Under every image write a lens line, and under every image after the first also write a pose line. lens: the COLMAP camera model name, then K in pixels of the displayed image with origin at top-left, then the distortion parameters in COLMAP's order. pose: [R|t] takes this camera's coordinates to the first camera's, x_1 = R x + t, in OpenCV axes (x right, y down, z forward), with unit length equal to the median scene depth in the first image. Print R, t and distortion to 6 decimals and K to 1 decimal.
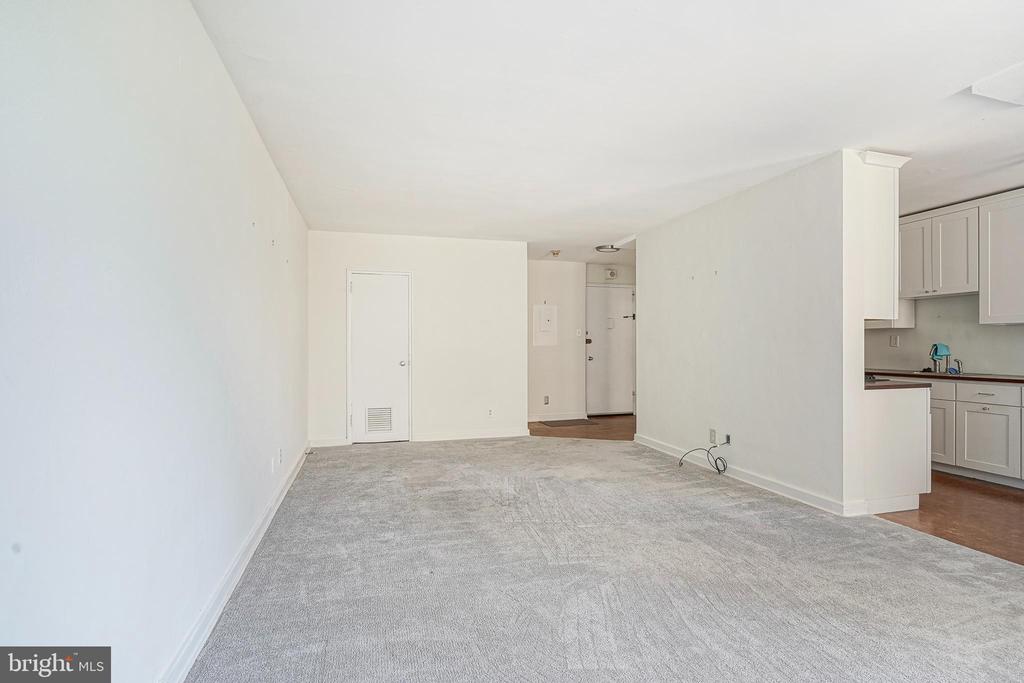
lens RADIAL K [[493.4, 0, 512.2], [0, 493.4, 346.8], [0, 0, 1]] dist [-0.006737, 0.006679]
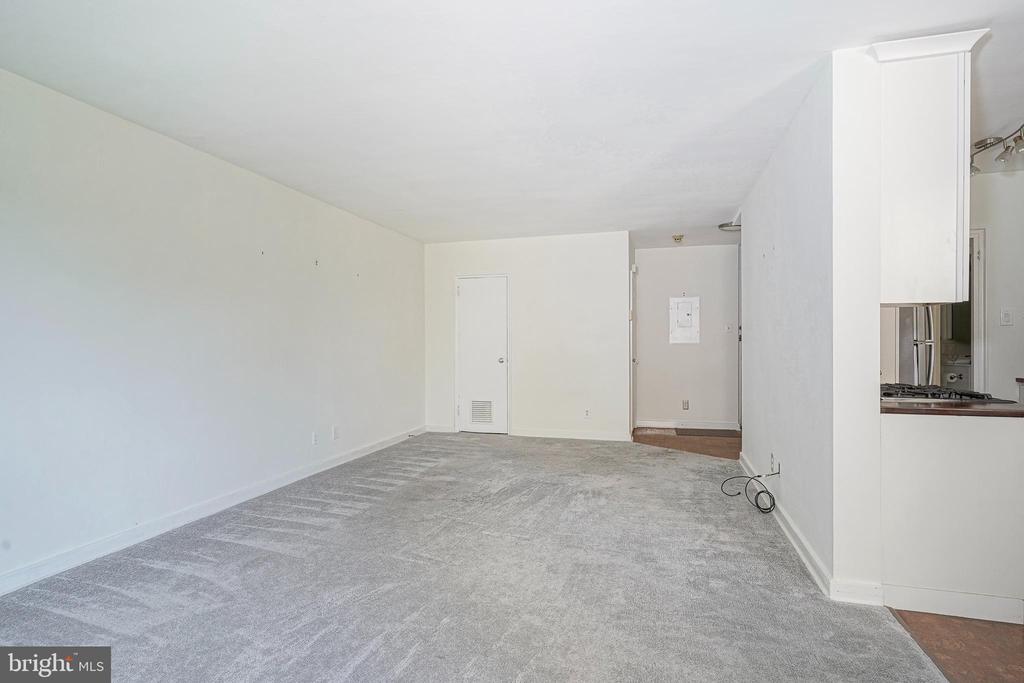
lens RADIAL K [[497.8, 0, 512.0], [0, 497.8, 341.5], [0, 0, 1]] dist [-0.004277, 0.000116]
pose [[0.847069, -0.003416, -0.531472, 0.472835], [0.000689, 0.999986, -0.005328, -0.001406], [0.531483, 0.004147, 0.847059, 0.139575]]
